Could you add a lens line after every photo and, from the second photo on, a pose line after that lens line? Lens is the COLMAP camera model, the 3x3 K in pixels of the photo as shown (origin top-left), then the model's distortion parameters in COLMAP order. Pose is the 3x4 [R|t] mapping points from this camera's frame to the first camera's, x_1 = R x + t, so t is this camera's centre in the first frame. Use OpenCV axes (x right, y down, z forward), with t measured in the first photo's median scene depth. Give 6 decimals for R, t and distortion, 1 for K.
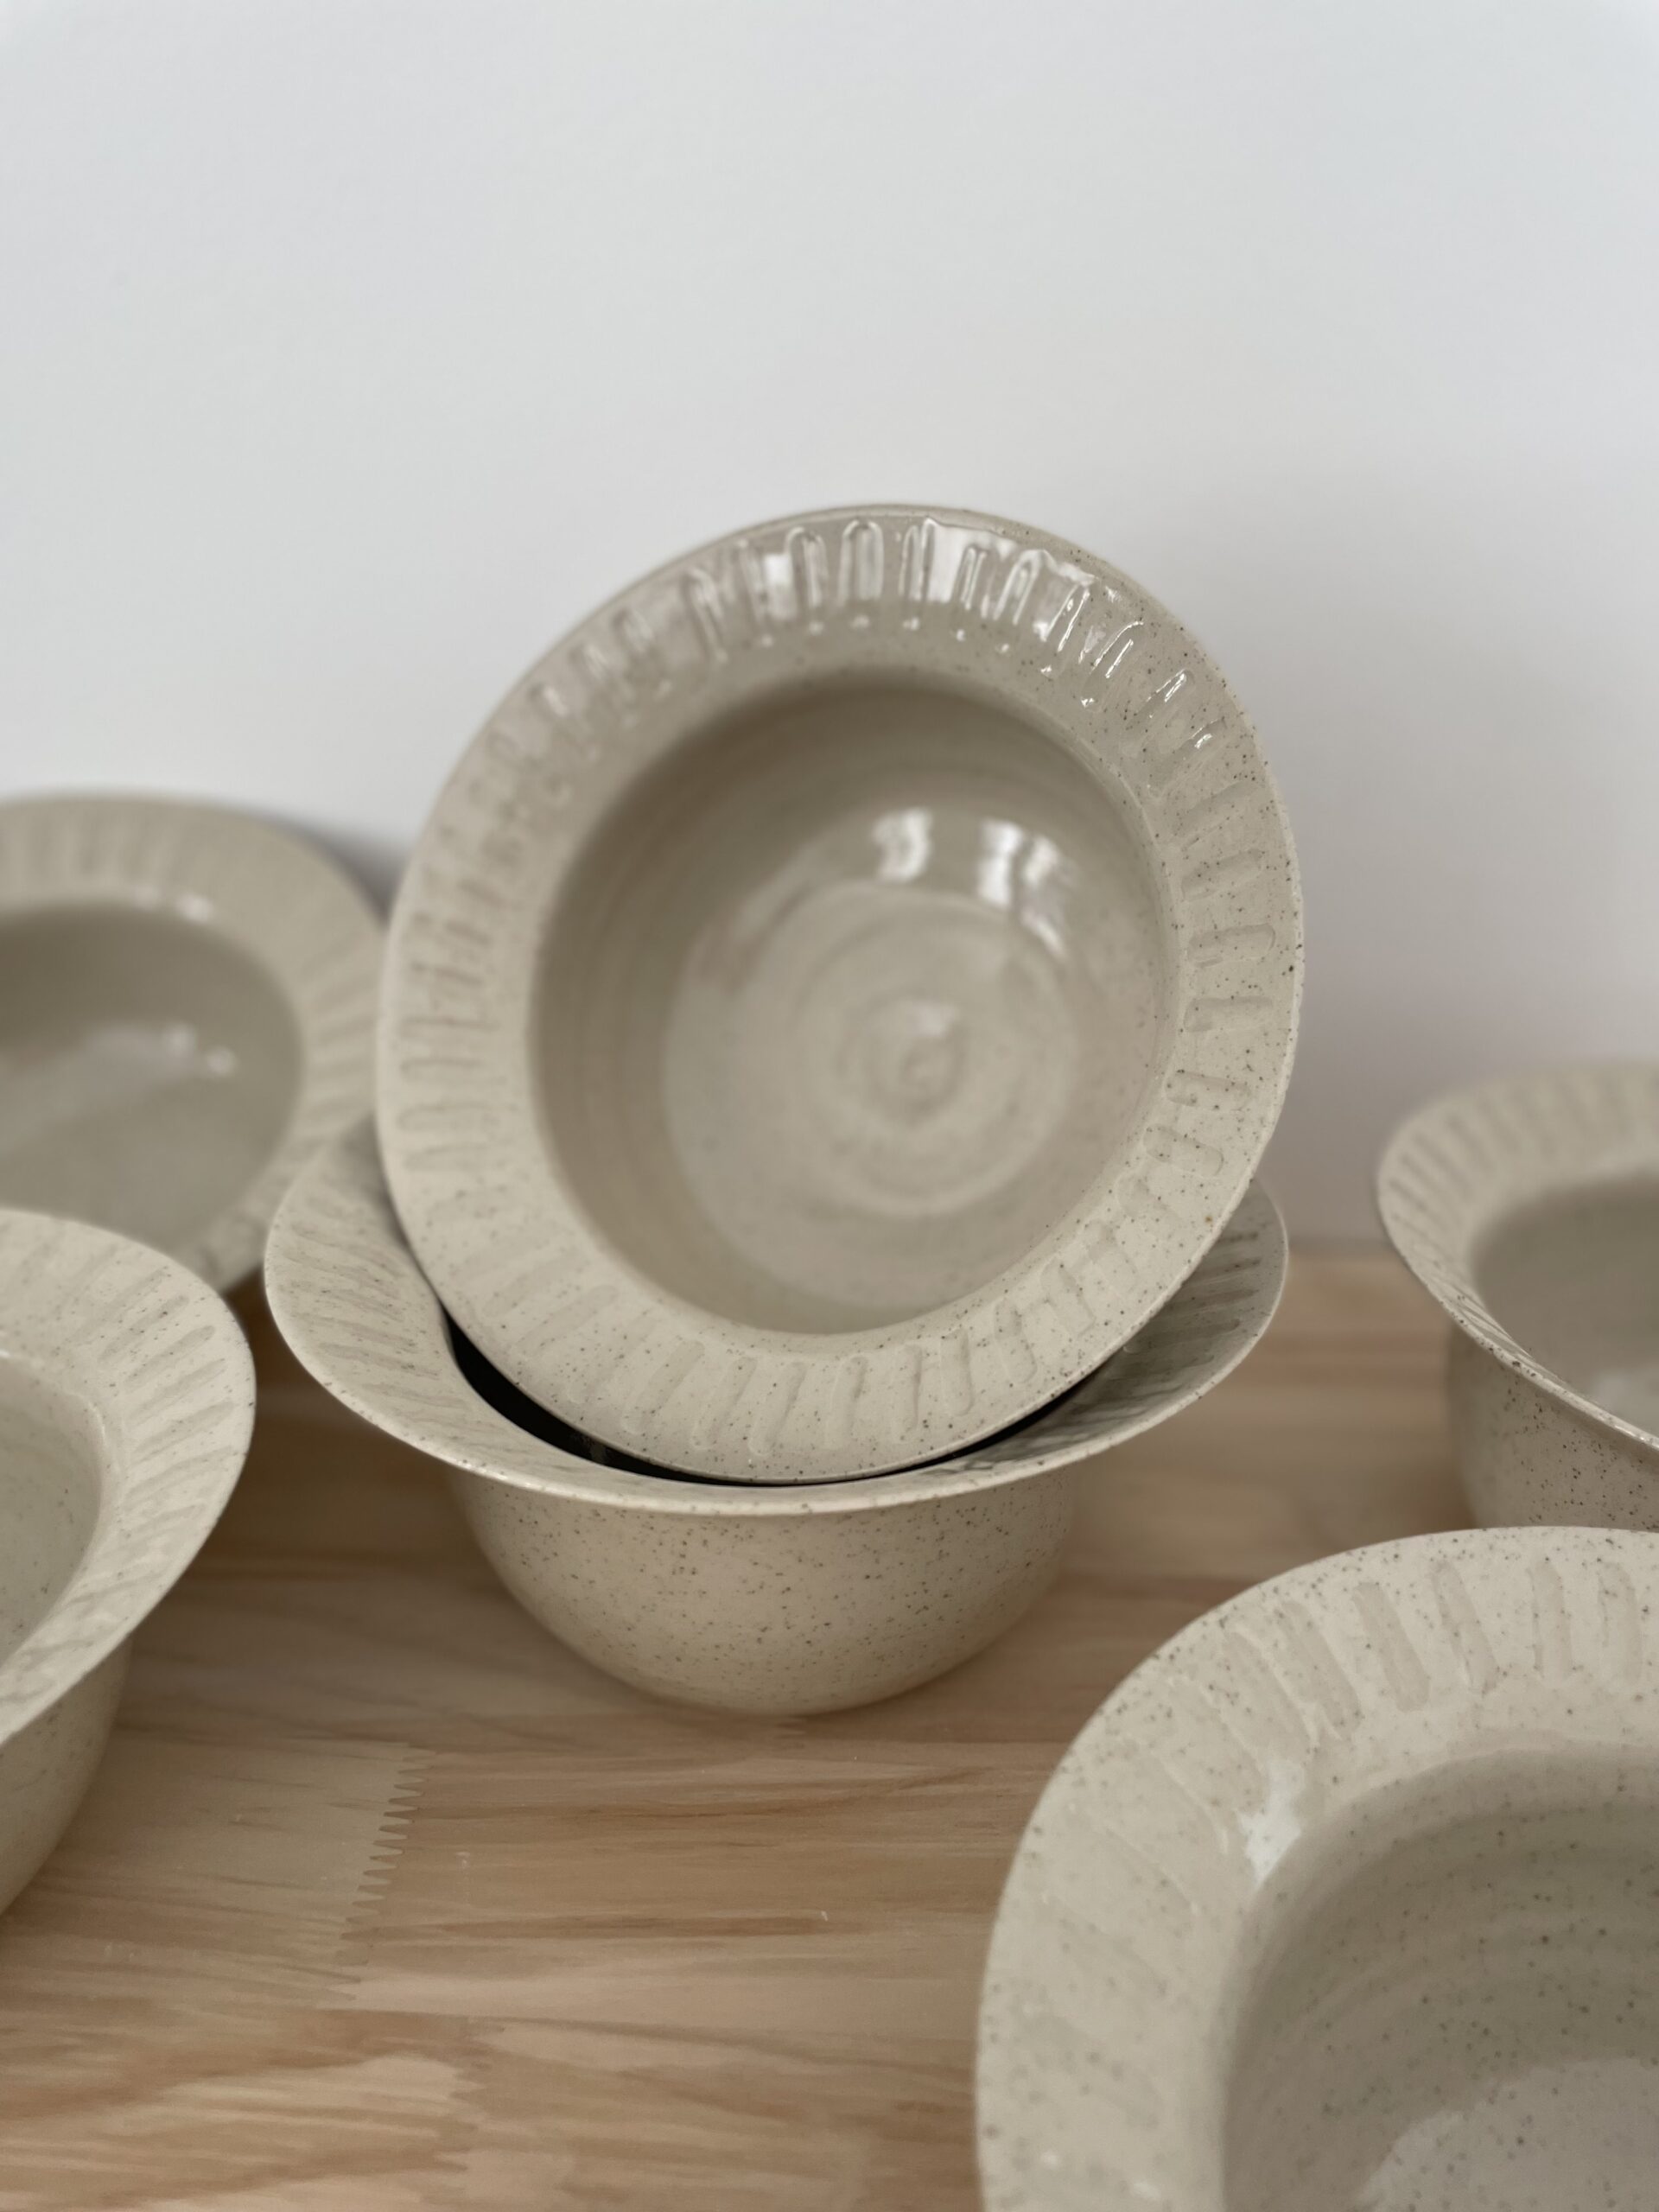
lens RADIAL K [[1770.7, 0, 769.8], [0, 1770.7, 1106.5], [0, 0, 1]] dist [0.041331, -0.098428]
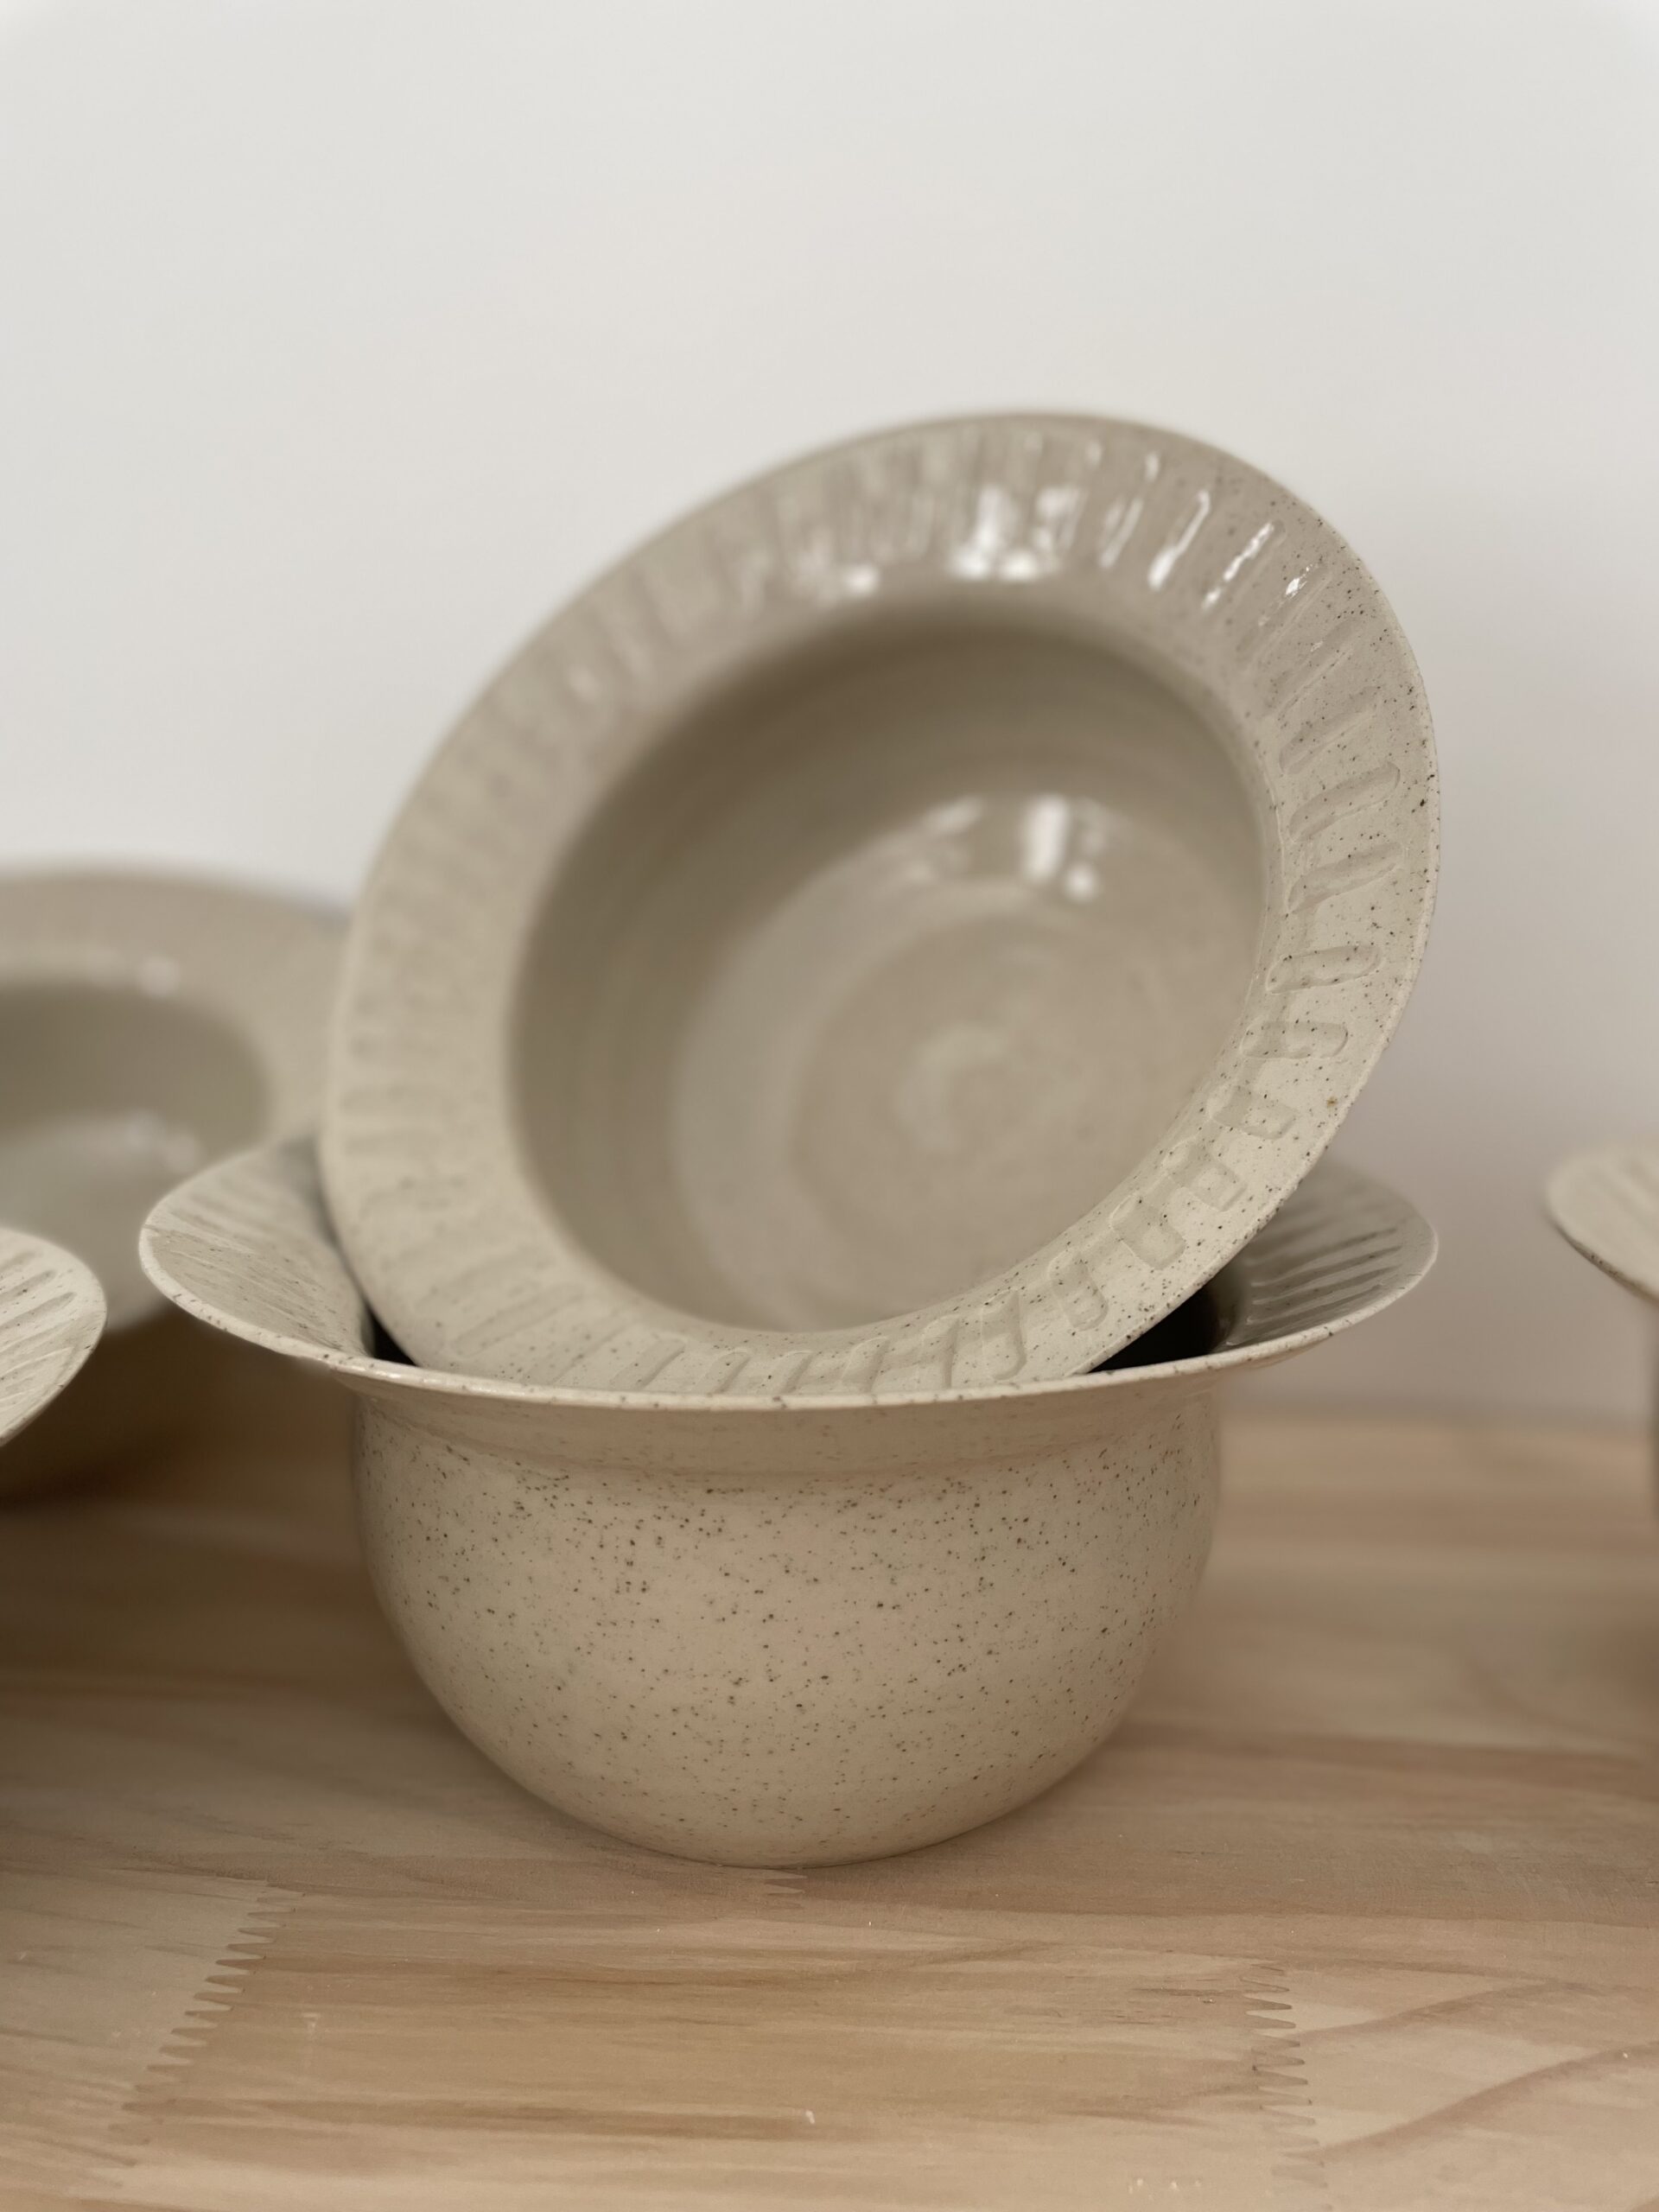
lens RADIAL K [[1770.7, 0, 769.8], [0, 1770.7, 1106.5], [0, 0, 1]] dist [0.041331, -0.098428]
pose [[0.998055, 0.017722, -0.059772, 0.048698], [-0.032034, 0.968280, -0.247805, 0.243553], [0.053485, 0.249237, 0.966964, 0.233214]]
